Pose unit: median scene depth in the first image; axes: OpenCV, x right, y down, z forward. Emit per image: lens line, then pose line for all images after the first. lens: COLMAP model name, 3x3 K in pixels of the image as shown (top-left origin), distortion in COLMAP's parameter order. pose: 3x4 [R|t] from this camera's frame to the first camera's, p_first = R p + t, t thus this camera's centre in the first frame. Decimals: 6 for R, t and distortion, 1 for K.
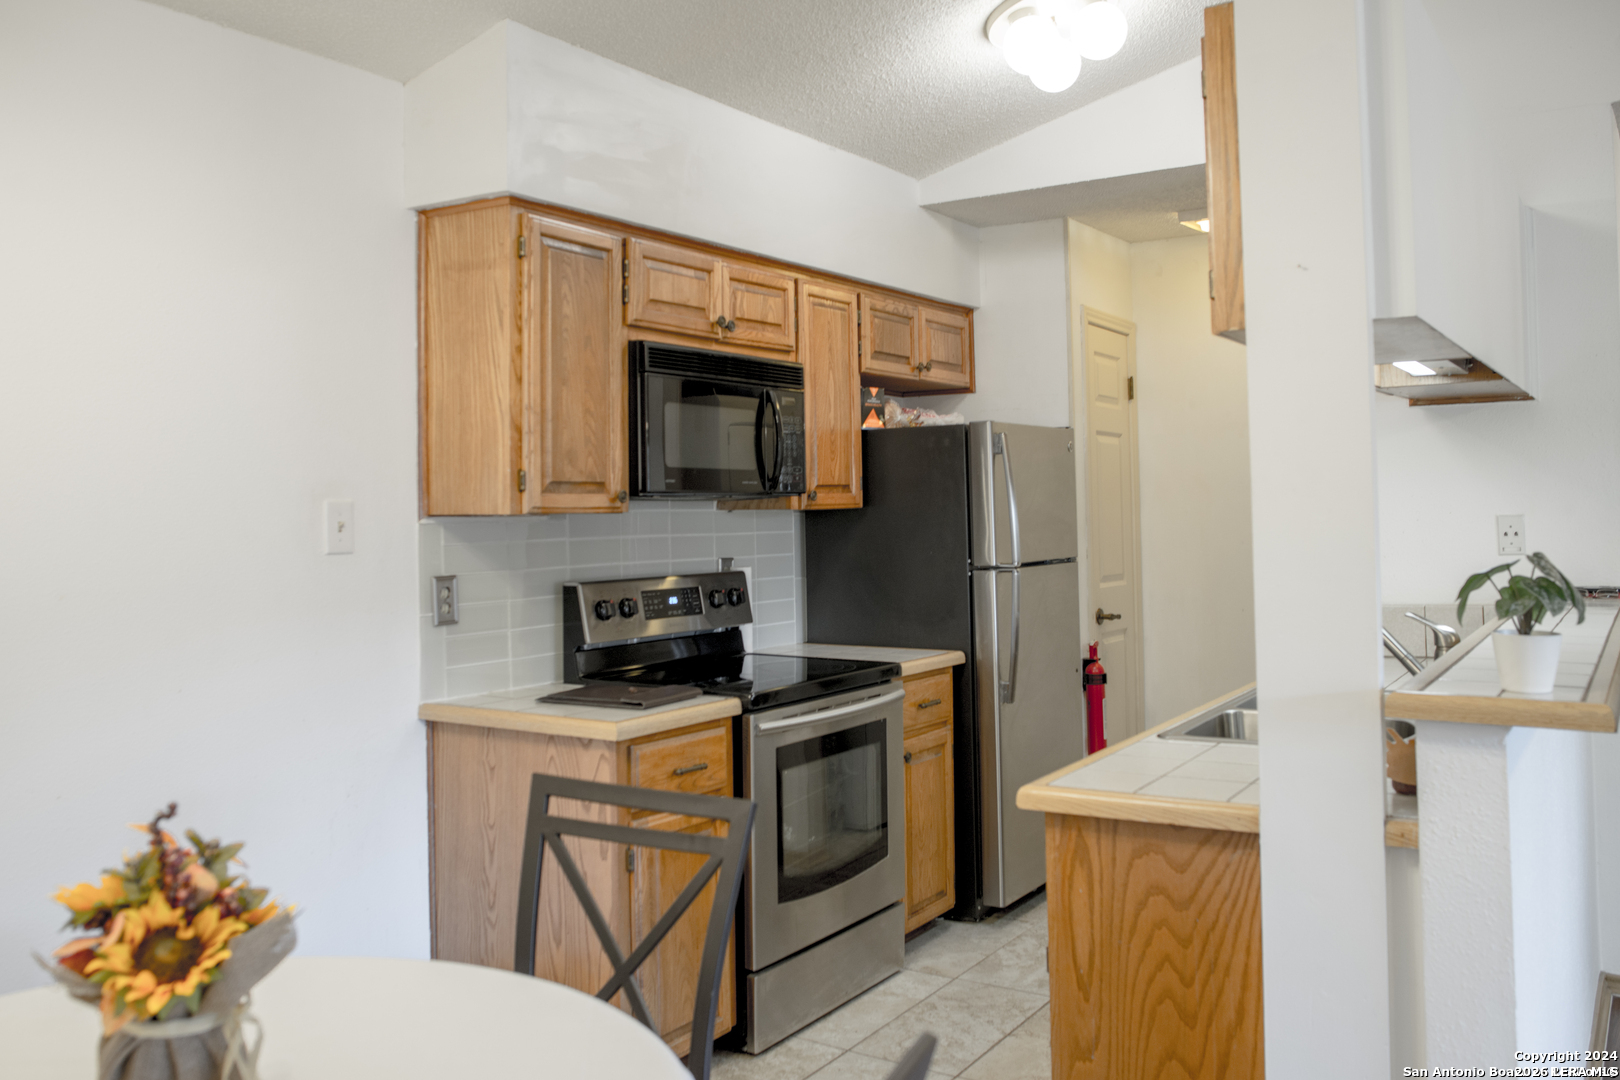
lens RADIAL K [[1304.3, 0, 811.1], [0, 1304.3, 546.9], [0, 0, 1]] dist [-0.088879, 0.083590]
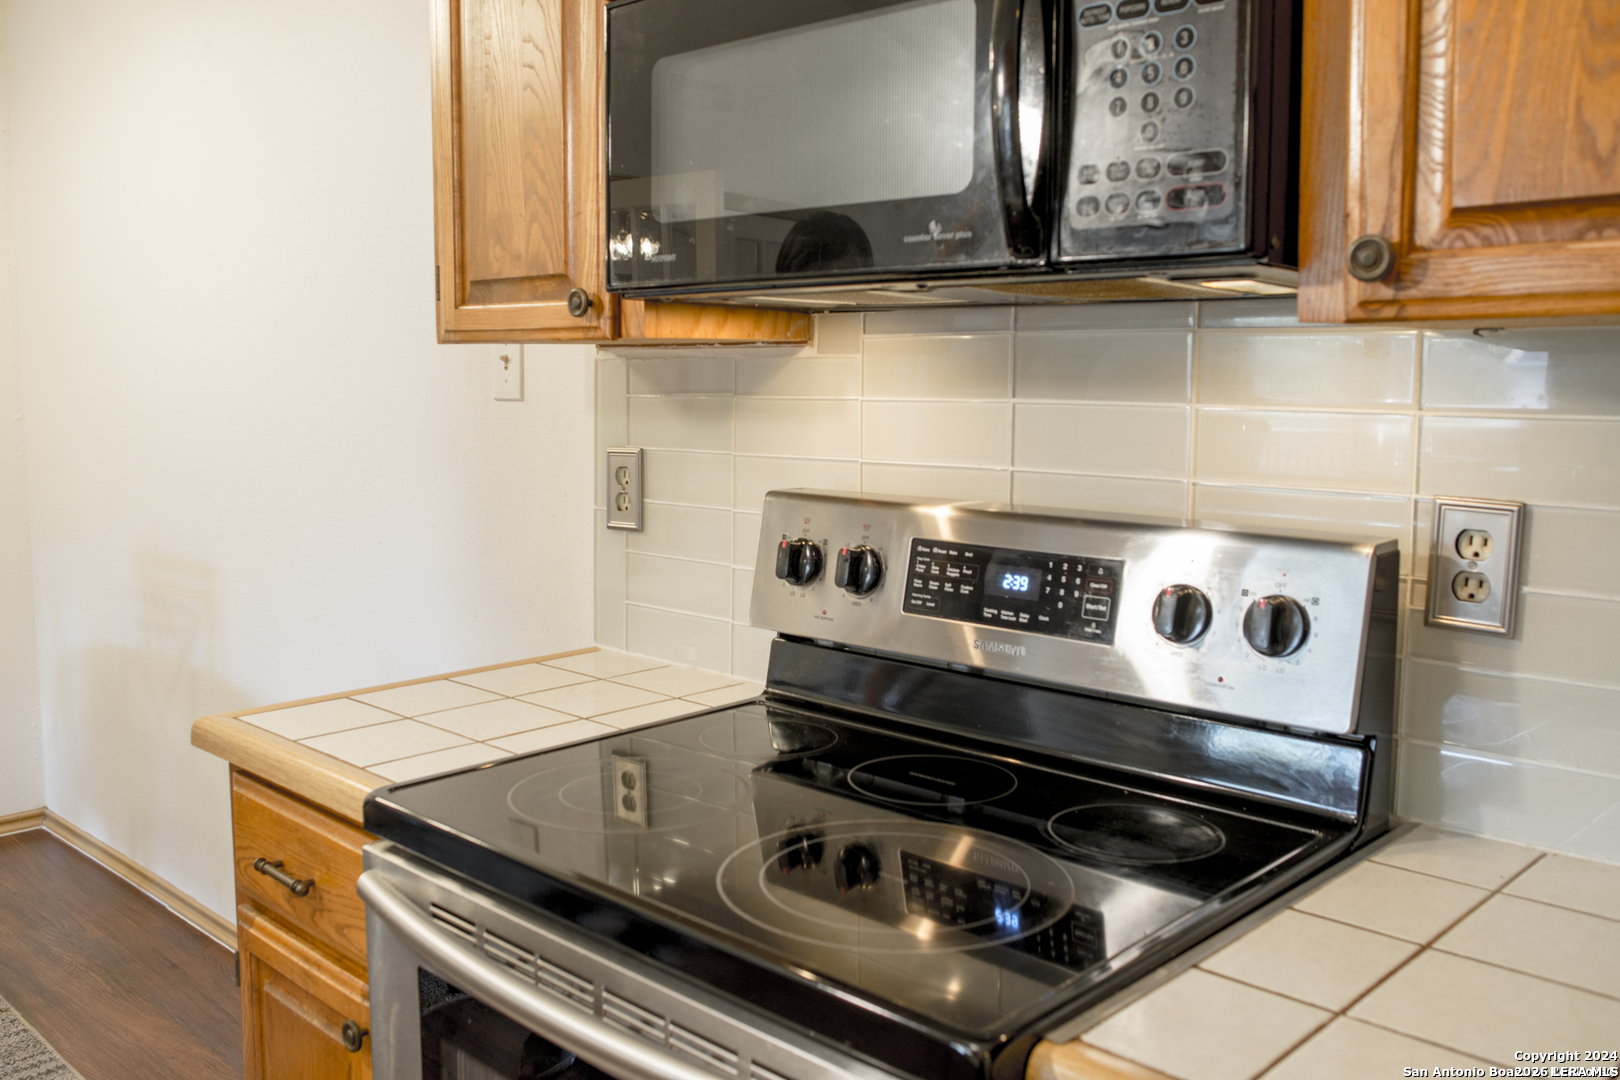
lens RADIAL K [[1304.3, 0, 811.1], [0, 1304.3, 546.9], [0, 0, 1]] dist [-0.088879, 0.083590]
pose [[-0.136996, 0.141295, -0.980443, 0.304314], [-0.033892, 0.988527, 0.147196, -0.024434], [0.989992, 0.053394, -0.130635, 1.164000]]
